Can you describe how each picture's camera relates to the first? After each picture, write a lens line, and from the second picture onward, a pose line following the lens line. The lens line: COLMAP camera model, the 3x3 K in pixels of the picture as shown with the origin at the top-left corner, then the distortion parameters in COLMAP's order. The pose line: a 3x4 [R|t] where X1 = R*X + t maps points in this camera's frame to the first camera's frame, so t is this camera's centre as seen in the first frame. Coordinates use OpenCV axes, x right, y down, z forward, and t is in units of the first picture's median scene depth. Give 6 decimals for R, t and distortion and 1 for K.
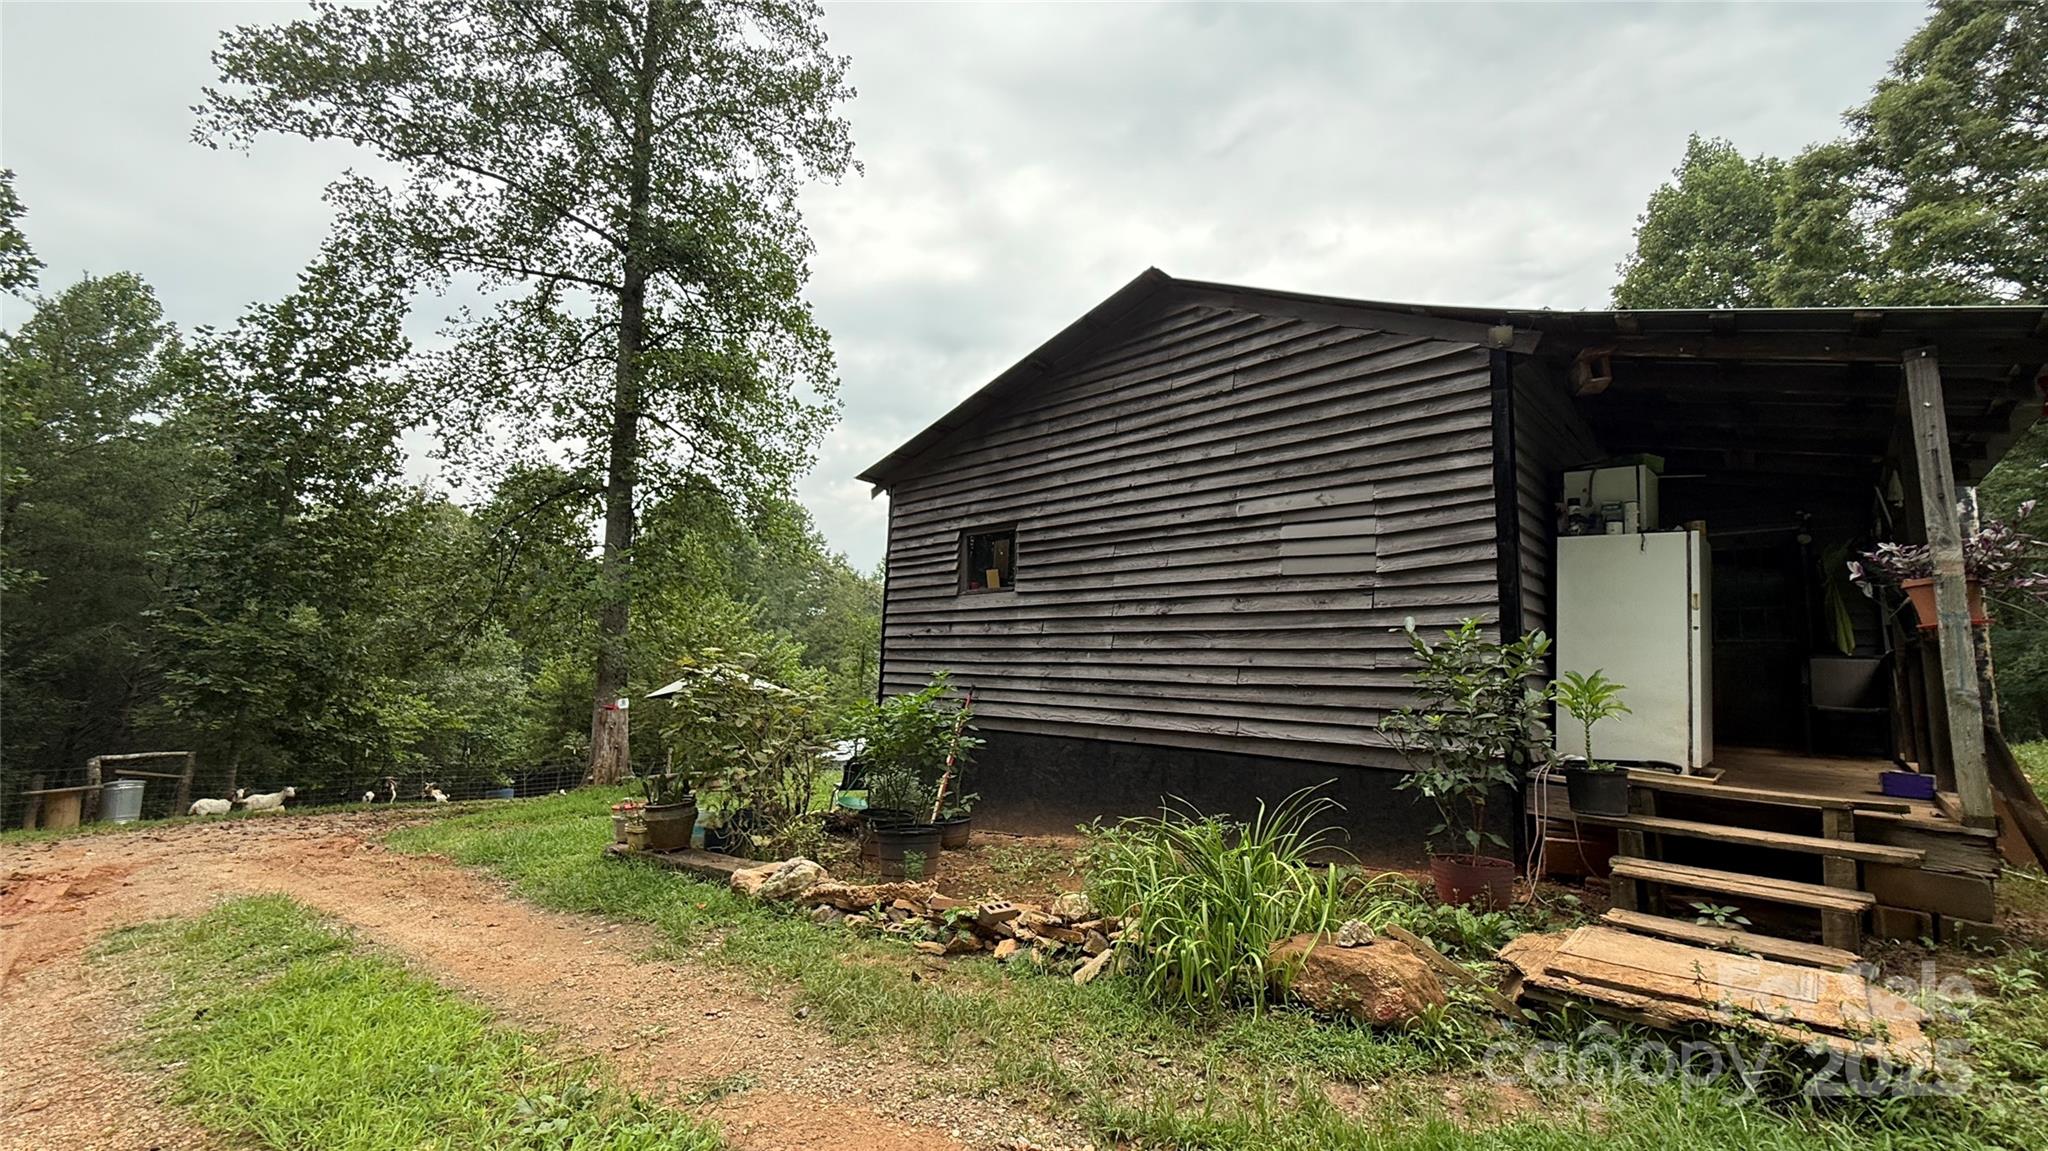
lens RADIAL K [[817.0, 0, 1024.9], [0, 817.0, 569.4], [0, 0, 1]] dist [0.014258, -0.000024]
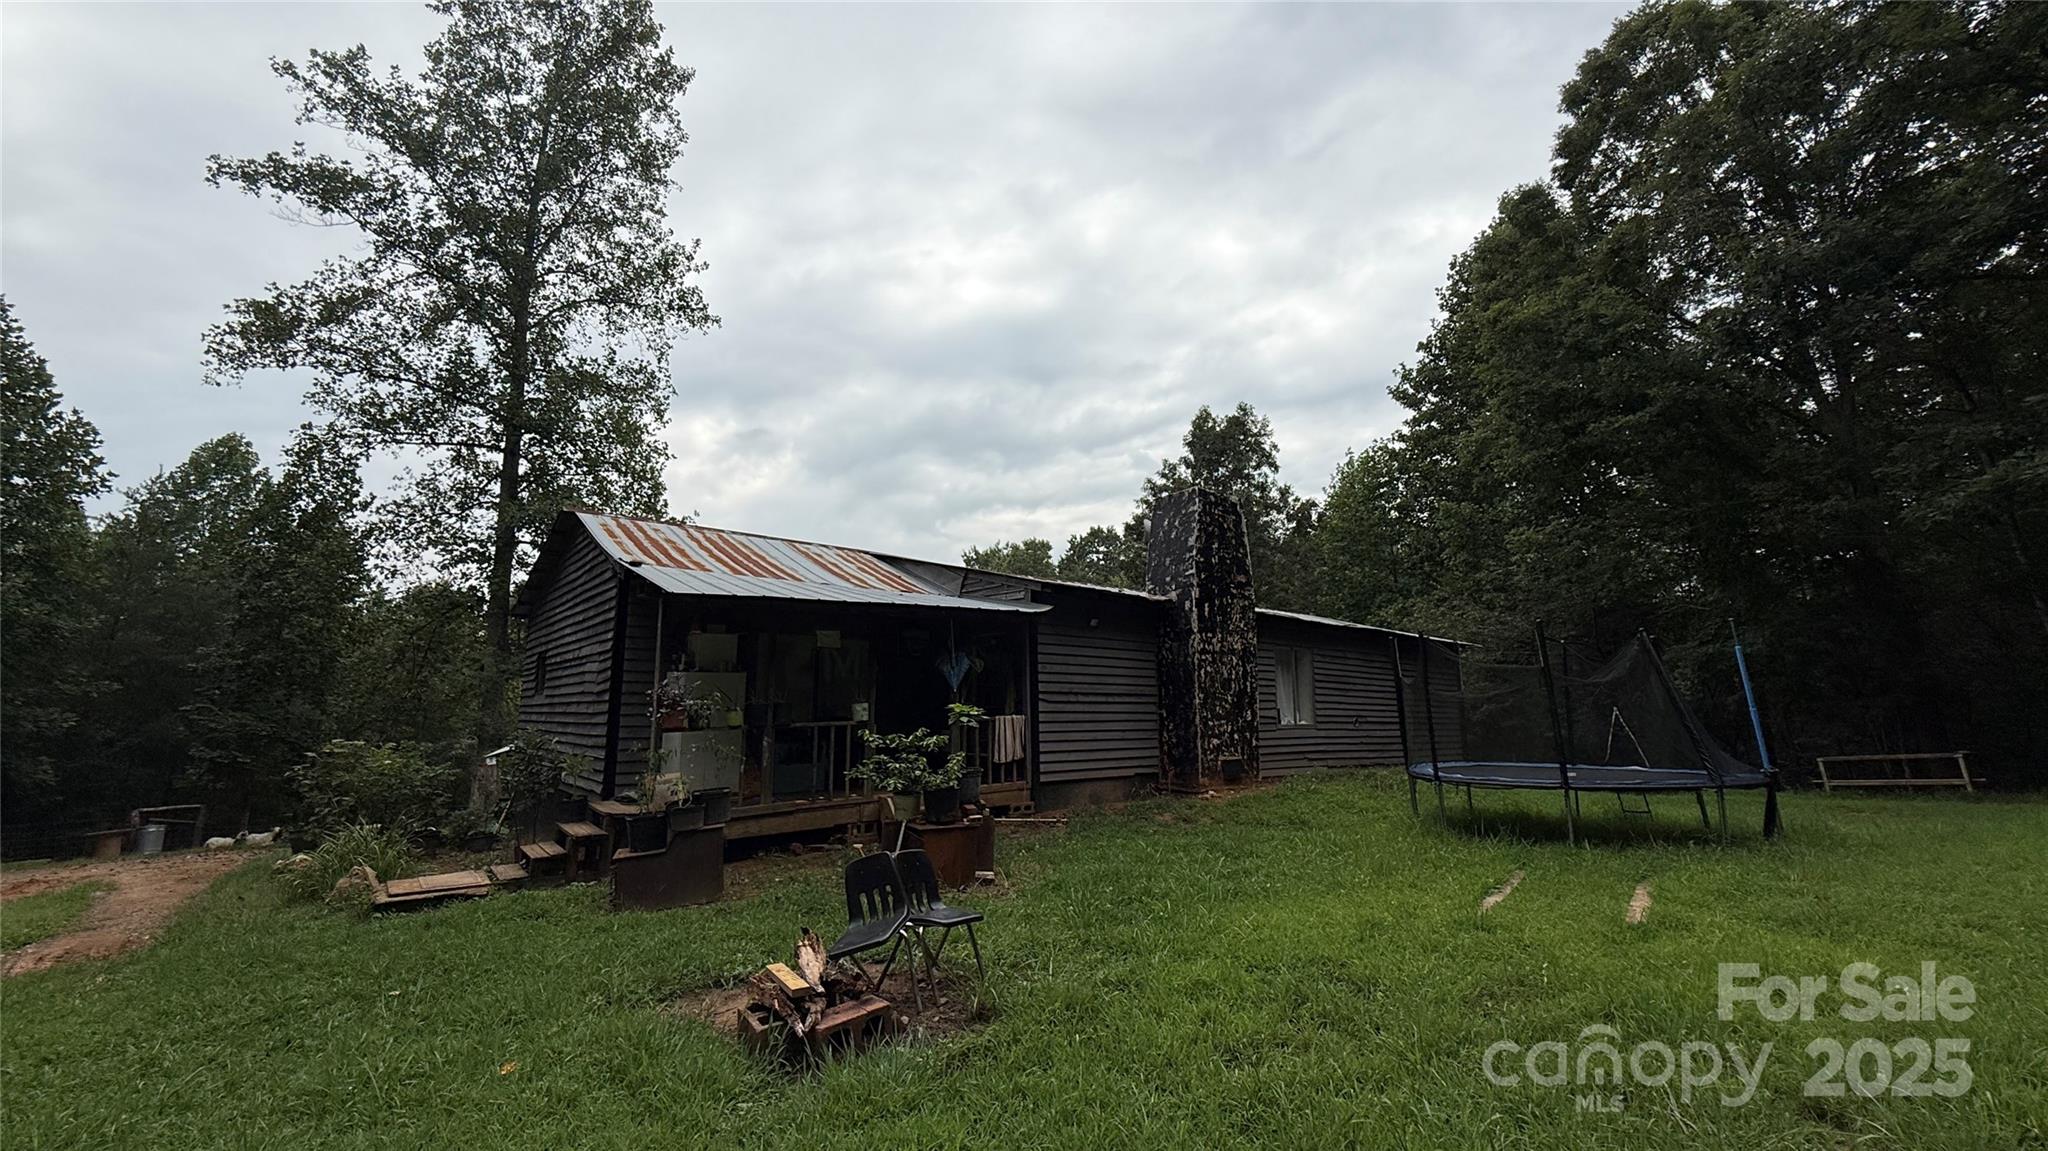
lens RADIAL K [[805.8, 0, 1038.6], [0, 805.8, 580.8], [0, 0, 1]] dist [0.000069, 0.000103]
pose [[0.993563, -0.059644, -0.096307, 0.491035], [0.057735, 0.998078, -0.022496, -0.046090], [0.097464, 0.016791, 0.995097, -0.223148]]
